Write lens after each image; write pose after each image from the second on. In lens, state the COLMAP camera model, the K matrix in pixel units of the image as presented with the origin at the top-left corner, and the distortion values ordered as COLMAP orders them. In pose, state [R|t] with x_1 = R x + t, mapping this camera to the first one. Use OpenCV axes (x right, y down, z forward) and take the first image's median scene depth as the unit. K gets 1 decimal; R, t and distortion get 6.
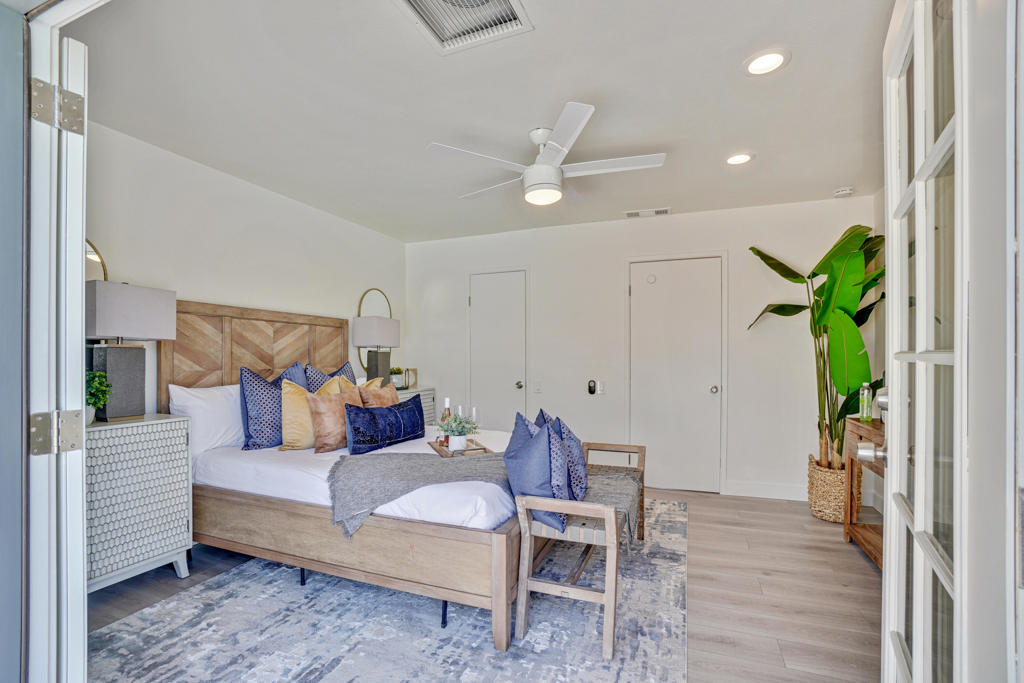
lens RADIAL K [[463.4, 0, 507.5], [0, 463.4, 349.4], [0, 0, 1]] dist [-0.034722, 0.006227]
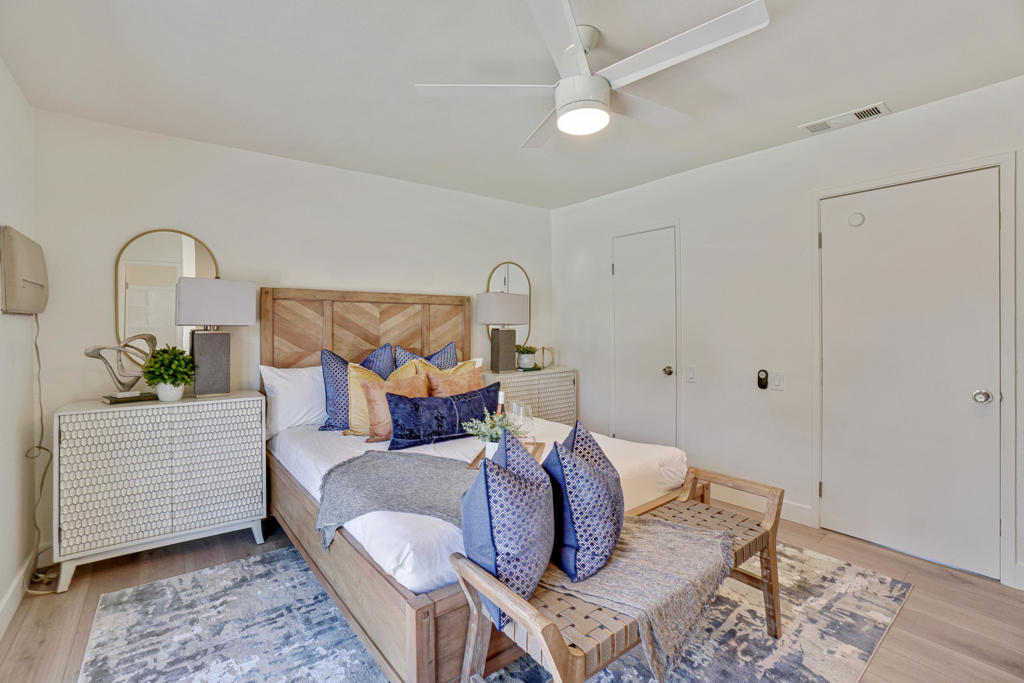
lens RADIAL K [[463.4, 0, 492.2], [0, 463.4, 315.7], [0, 0, 1]] dist [-0.034722, 0.006227]
pose [[0.864715, -0.014127, -0.502064, 0.267497], [0.011931, 0.999900, -0.007586, -0.024411], [0.502121, 0.000570, 0.864797, 0.268482]]
